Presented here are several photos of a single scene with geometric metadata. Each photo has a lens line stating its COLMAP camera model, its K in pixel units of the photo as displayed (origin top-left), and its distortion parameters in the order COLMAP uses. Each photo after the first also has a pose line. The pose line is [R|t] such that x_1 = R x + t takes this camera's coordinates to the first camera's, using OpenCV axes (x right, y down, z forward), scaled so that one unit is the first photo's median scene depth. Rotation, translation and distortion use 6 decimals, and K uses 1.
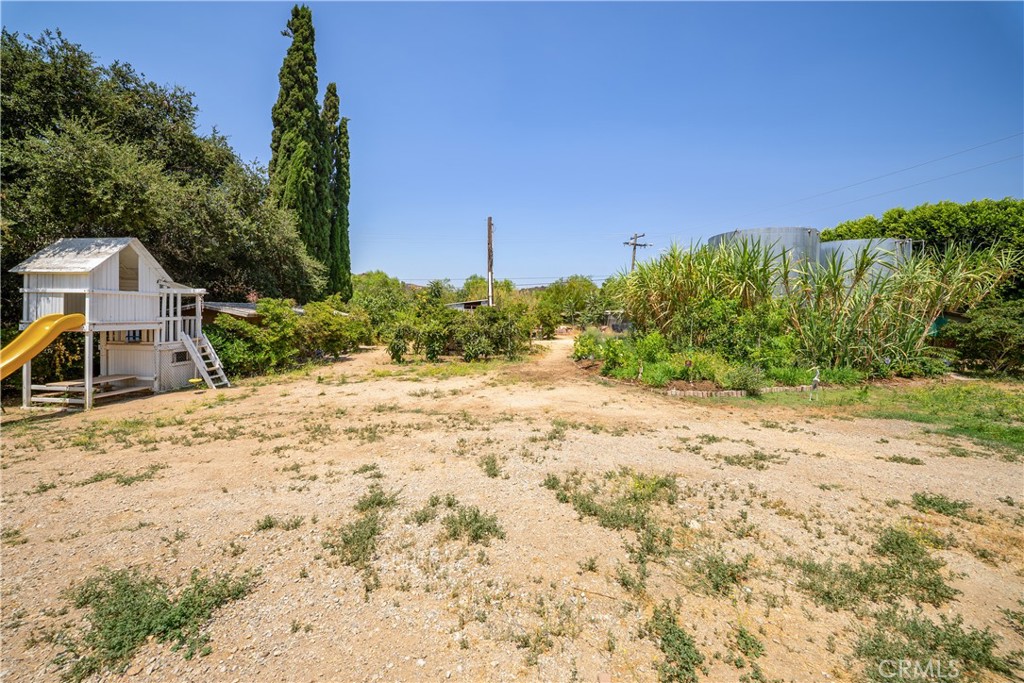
lens RADIAL K [[369.4, 0, 511.6], [0, 369.4, 309.5], [0, 0, 1]] dist [-0.007282, -0.000373]
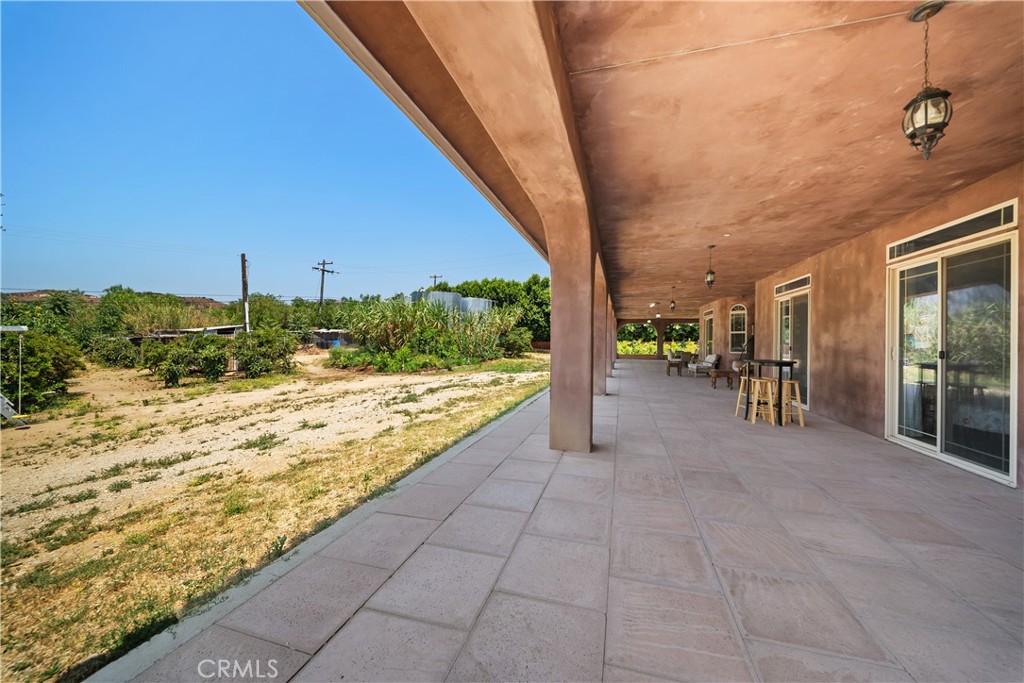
lens RADIAL K [[358.0, 0, 514.0], [0, 358.0, 340.6], [0, 0, 1]] dist [-0.000906, 0.000003]
pose [[0.623739, -0.033801, 0.780901, -0.582816], [-0.003893, 0.998918, 0.046347, -0.049947], [-0.781623, -0.031948, 0.622933, -0.513993]]
